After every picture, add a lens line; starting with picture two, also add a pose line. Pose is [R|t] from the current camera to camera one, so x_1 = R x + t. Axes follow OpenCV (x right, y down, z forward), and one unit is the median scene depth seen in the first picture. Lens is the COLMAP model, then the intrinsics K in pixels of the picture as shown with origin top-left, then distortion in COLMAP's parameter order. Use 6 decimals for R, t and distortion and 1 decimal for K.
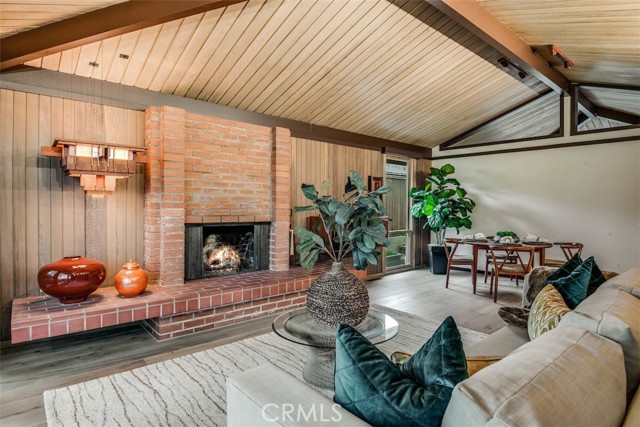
lens RADIAL K [[346.7, 0, 317.5], [0, 346.7, 211.8], [0, 0, 1]] dist [-0.007550, -0.005813]
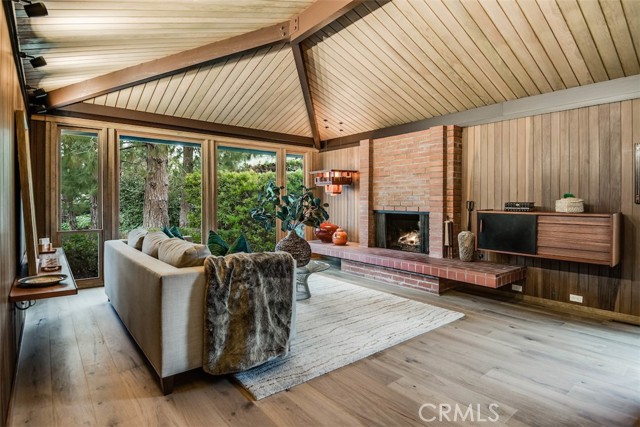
lens RADIAL K [[346.7, 0, 323.8], [0, 346.7, 208.2], [0, 0, 1]] dist [-0.007550, -0.005813]
pose [[-0.018406, 0.010151, -0.999779, 1.011725], [-0.016830, 0.999804, 0.010461, 0.009396], [0.999689, 0.017019, -0.018232, 0.680153]]
